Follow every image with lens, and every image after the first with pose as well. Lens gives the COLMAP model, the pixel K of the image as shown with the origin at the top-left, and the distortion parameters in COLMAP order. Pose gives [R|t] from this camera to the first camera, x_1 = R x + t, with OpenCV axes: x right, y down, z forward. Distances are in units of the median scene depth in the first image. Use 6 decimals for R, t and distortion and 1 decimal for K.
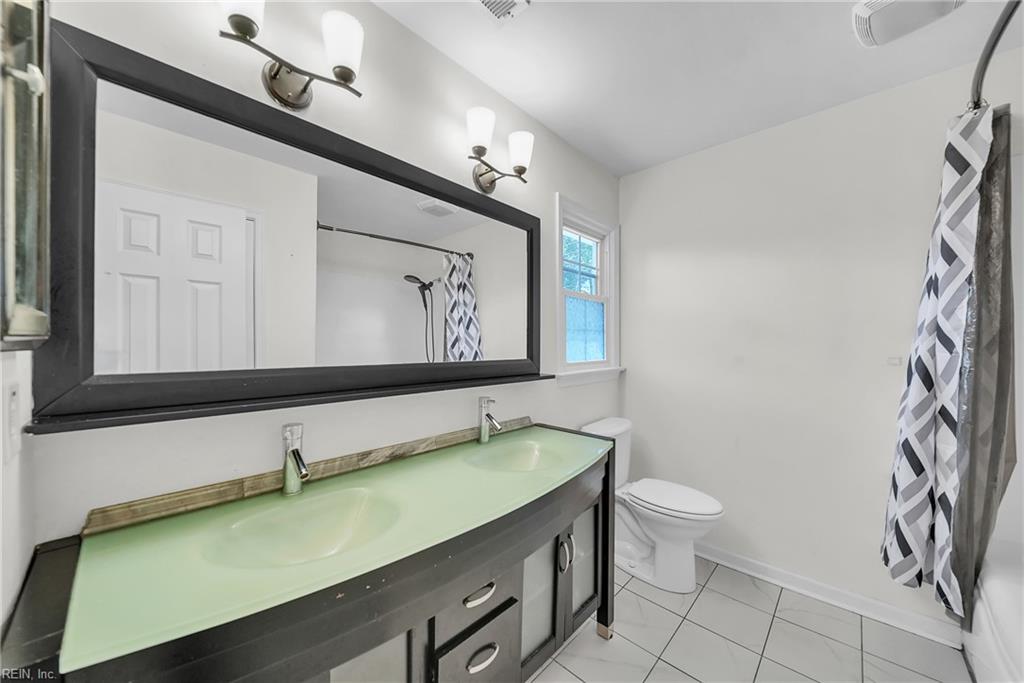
lens RADIAL K [[361.3, 0, 517.7], [0, 361.3, 339.7], [0, 0, 1]] dist [-0.007859, -0.000105]
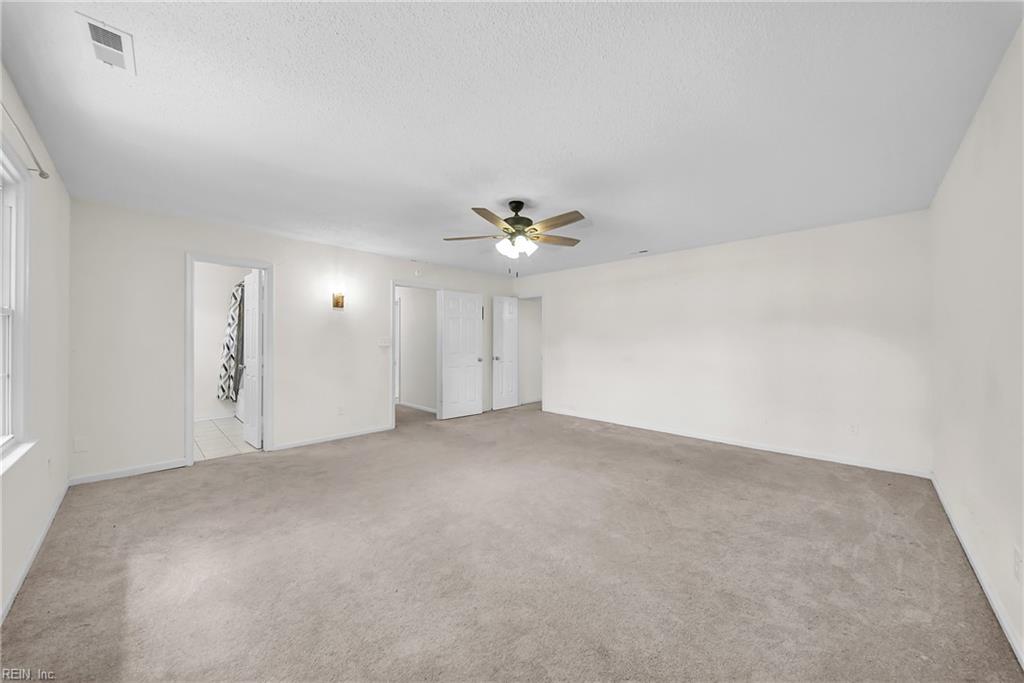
lens RADIAL K [[361.3, 0, 517.7], [0, 361.3, 339.7], [0, 0, 1]] dist [-0.007859, -0.000105]
pose [[0.015524, 0.000167, 0.999879, -2.945984], [-0.006854, 0.999977, -0.000061, -0.005615], [-0.999856, -0.006852, 0.015525, -2.399401]]
